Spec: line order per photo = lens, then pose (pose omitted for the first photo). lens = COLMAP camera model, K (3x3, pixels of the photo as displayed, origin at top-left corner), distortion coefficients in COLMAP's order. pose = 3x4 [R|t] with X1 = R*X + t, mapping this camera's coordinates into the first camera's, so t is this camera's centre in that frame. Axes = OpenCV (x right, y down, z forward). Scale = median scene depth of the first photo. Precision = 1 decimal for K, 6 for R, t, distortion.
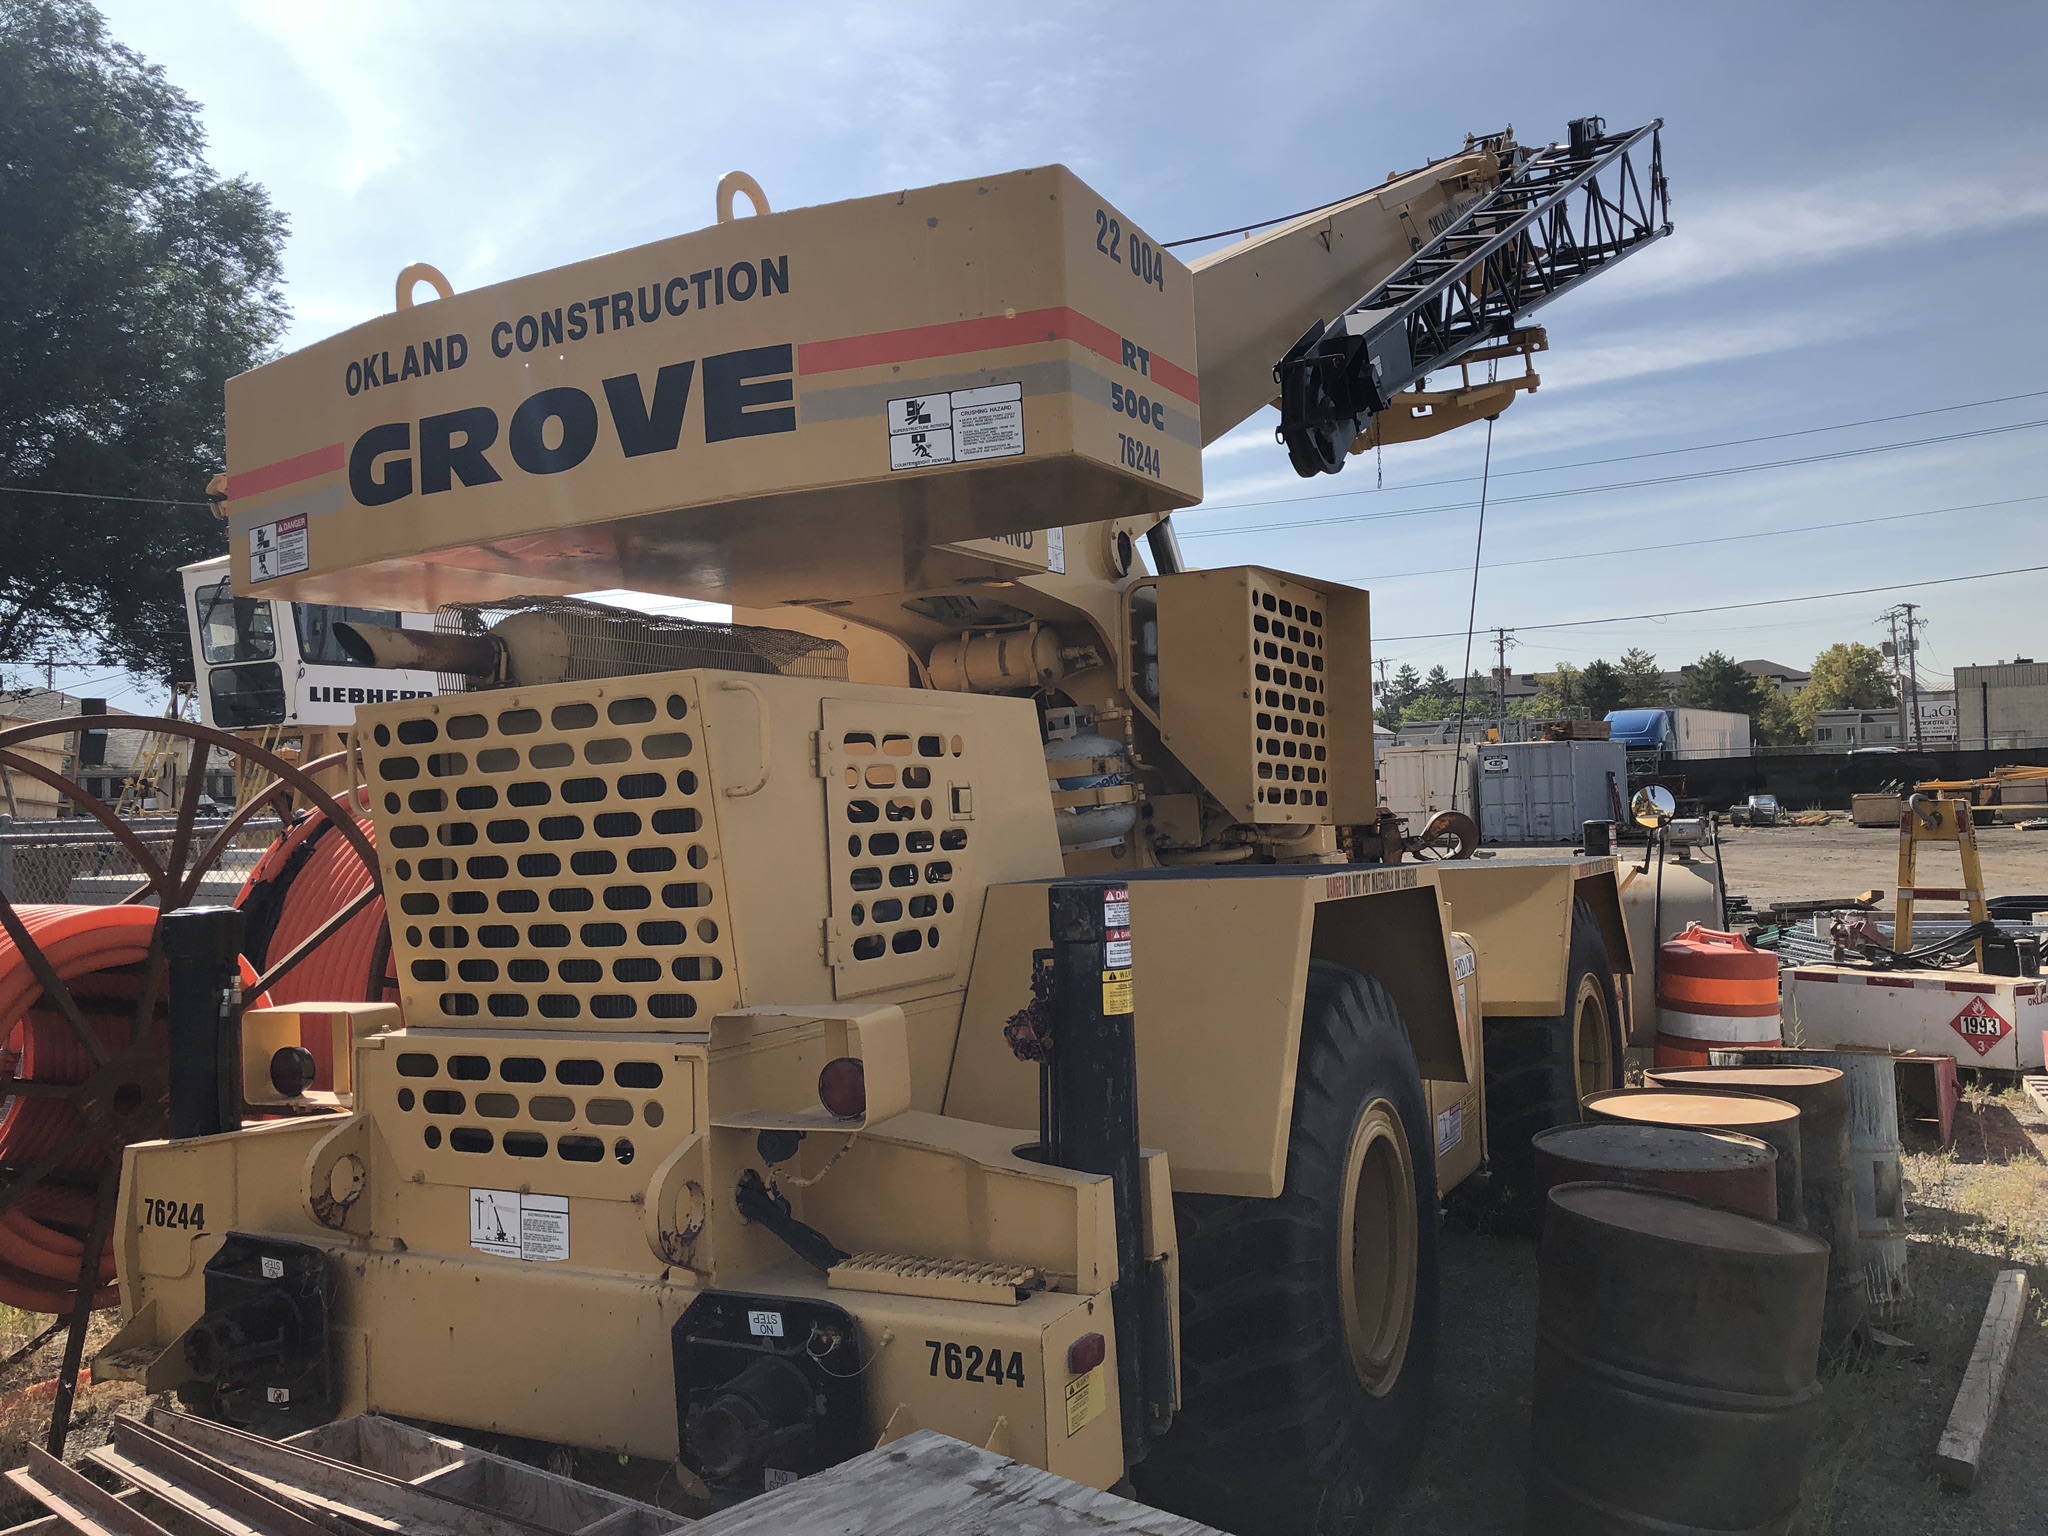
lens RADIAL K [[1672.5, 0, 1055.7], [0, 1672.5, 780.2], [0, 0, 1]] dist [0.102089, -0.164337]
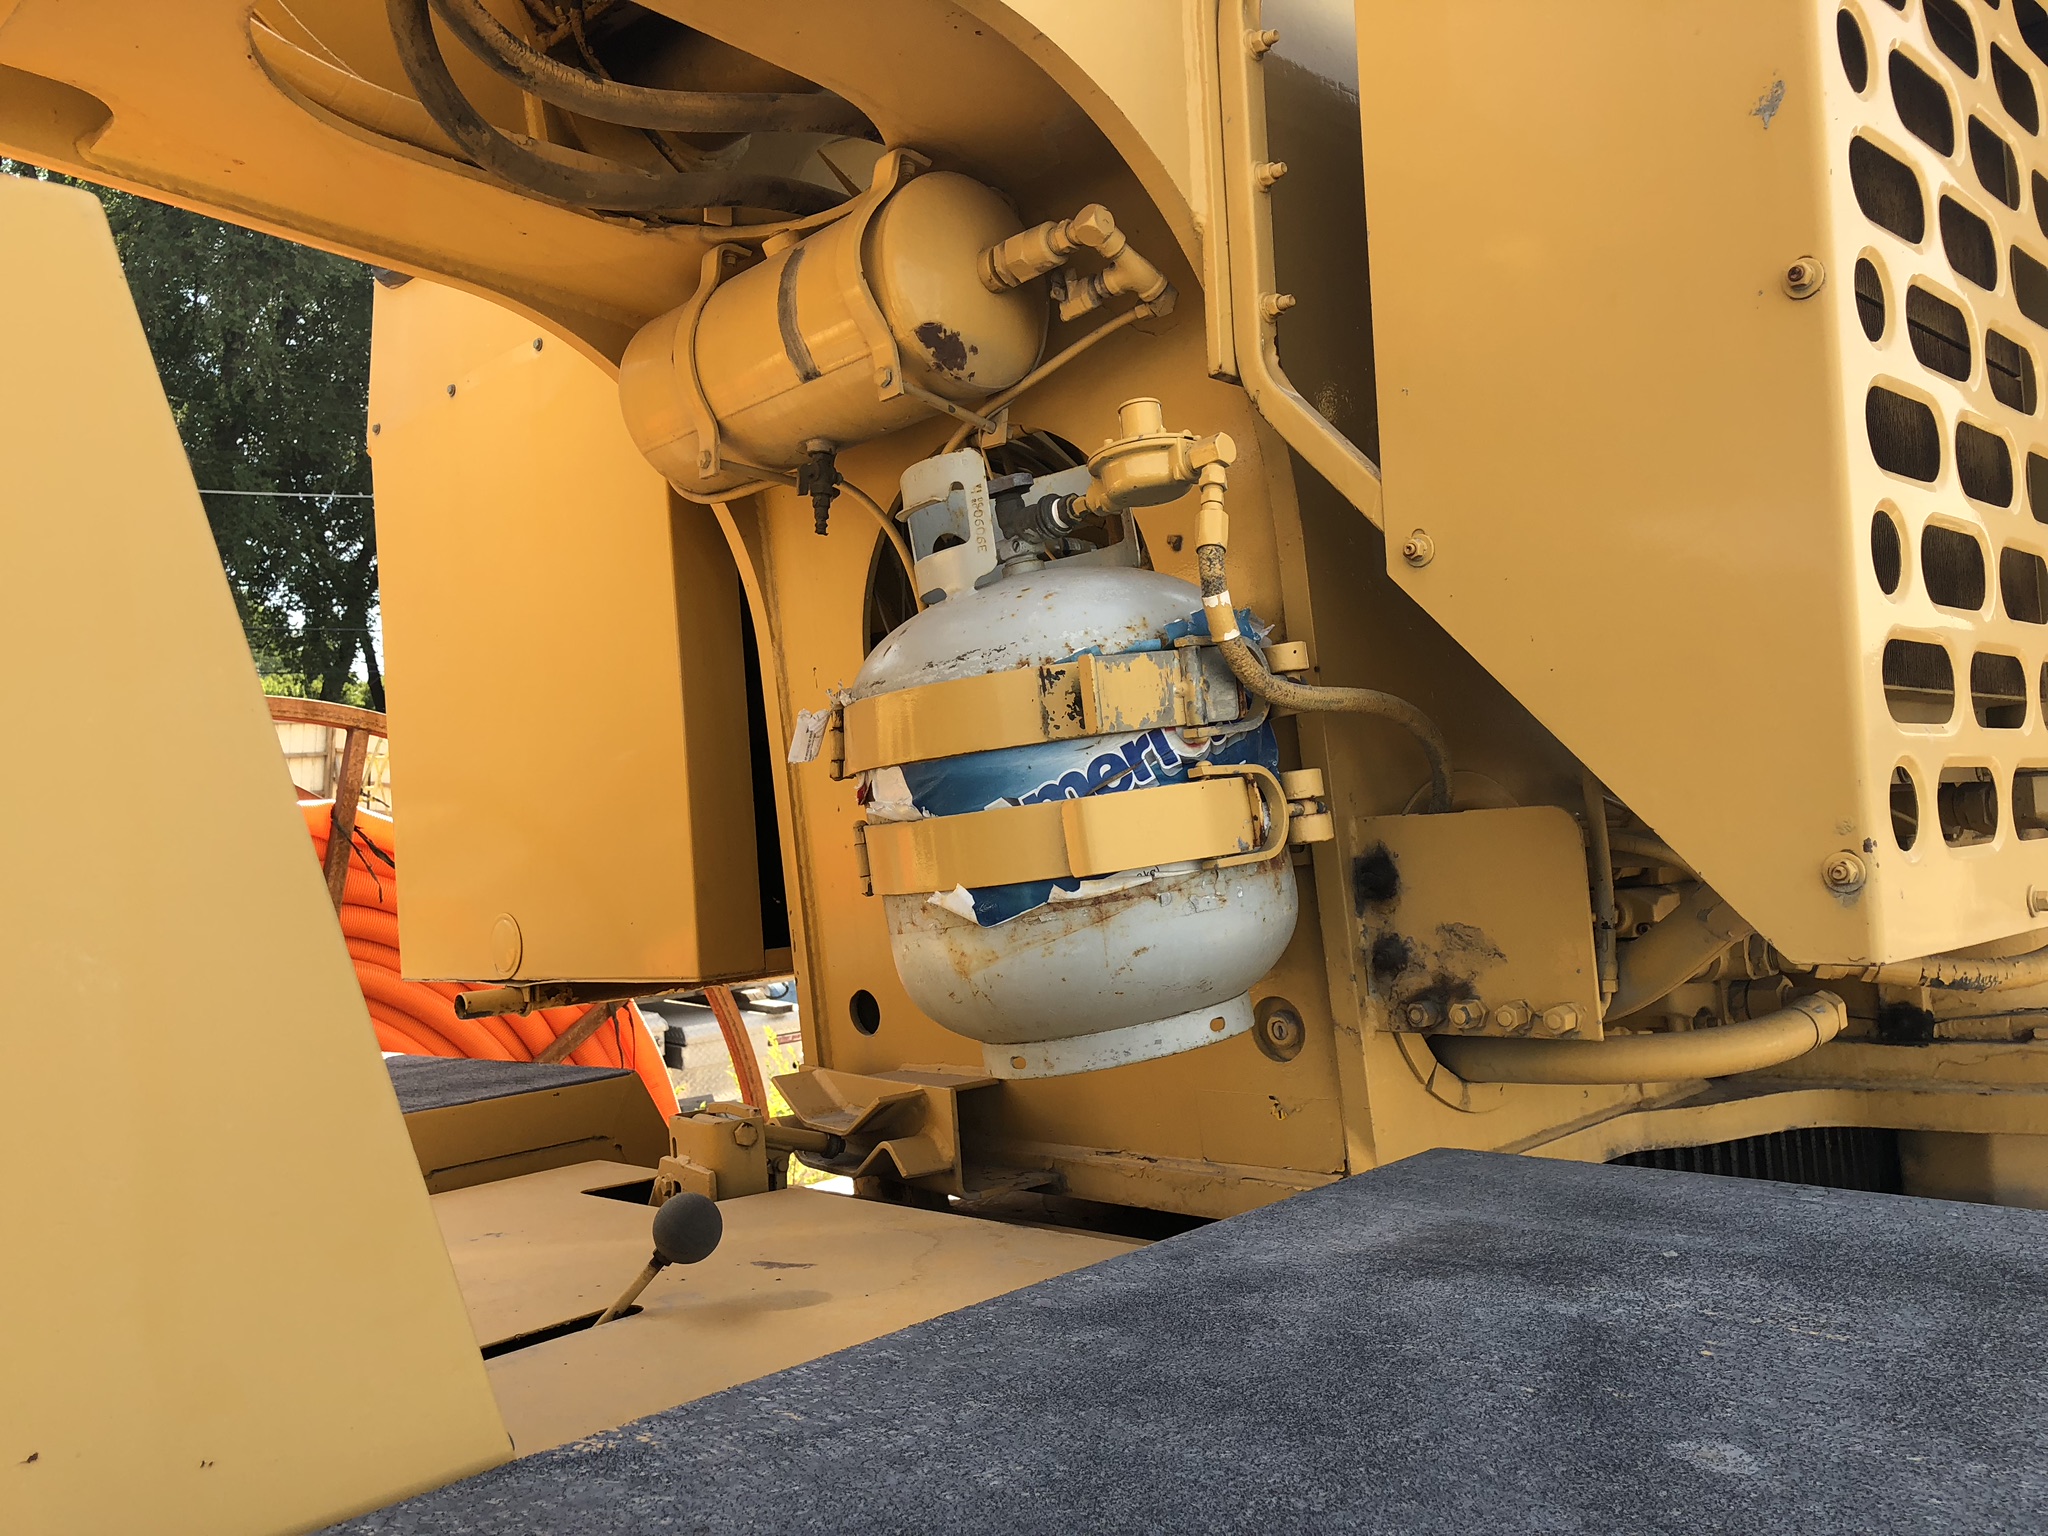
lens RADIAL K [[1650.2, 0, 1023.9], [0, 1650.2, 794.8], [0, 0, 1]] dist [0.109418, -0.242915]
pose [[0.950550, -0.031489, -0.308971, 0.083881], [0.035445, 0.999346, 0.007198, 0.002374], [0.308542, -0.017793, 0.951044, 0.772259]]
